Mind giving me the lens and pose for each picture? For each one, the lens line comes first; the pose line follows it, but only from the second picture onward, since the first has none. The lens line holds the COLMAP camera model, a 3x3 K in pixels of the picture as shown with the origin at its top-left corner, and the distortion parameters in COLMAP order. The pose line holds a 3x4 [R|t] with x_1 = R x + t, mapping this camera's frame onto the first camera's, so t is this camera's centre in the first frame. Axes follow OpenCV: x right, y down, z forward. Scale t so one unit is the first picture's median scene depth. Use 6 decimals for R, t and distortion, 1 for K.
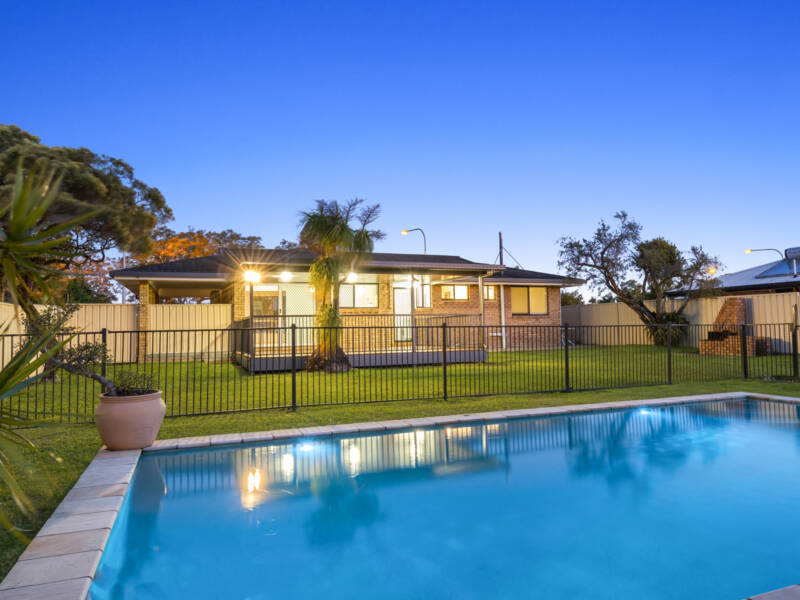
lens RADIAL K [[543.7, 0, 395.7], [0, 543.7, 299.4], [0, 0, 1]] dist [0.002811, 0.003647]
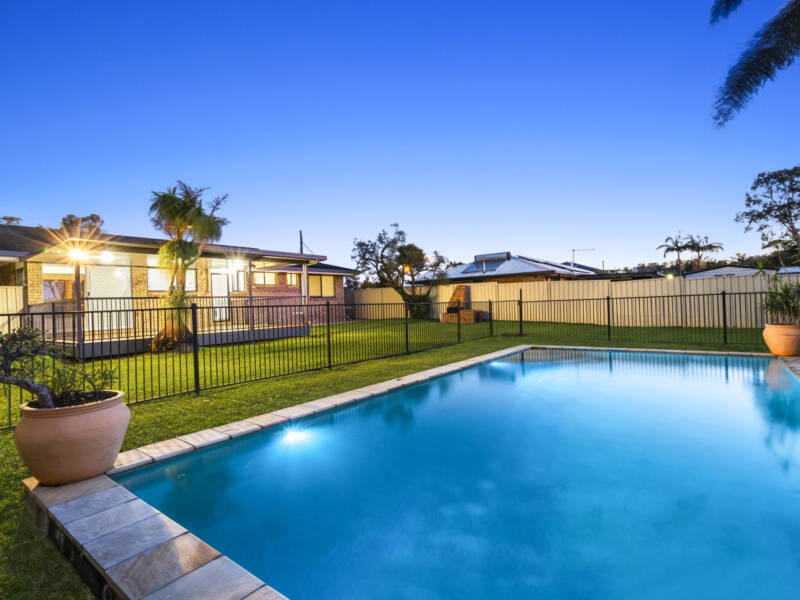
lens RADIAL K [[410.2, 0, 406.9], [0, 410.2, 298.3], [0, 0, 1]] dist [0.003547, 0.000753]
pose [[0.858065, -0.006187, 0.513504, -0.094978], [-0.007693, 0.999660, 0.024900, 0.006158], [-0.513483, -0.025317, 0.857726, 0.080335]]
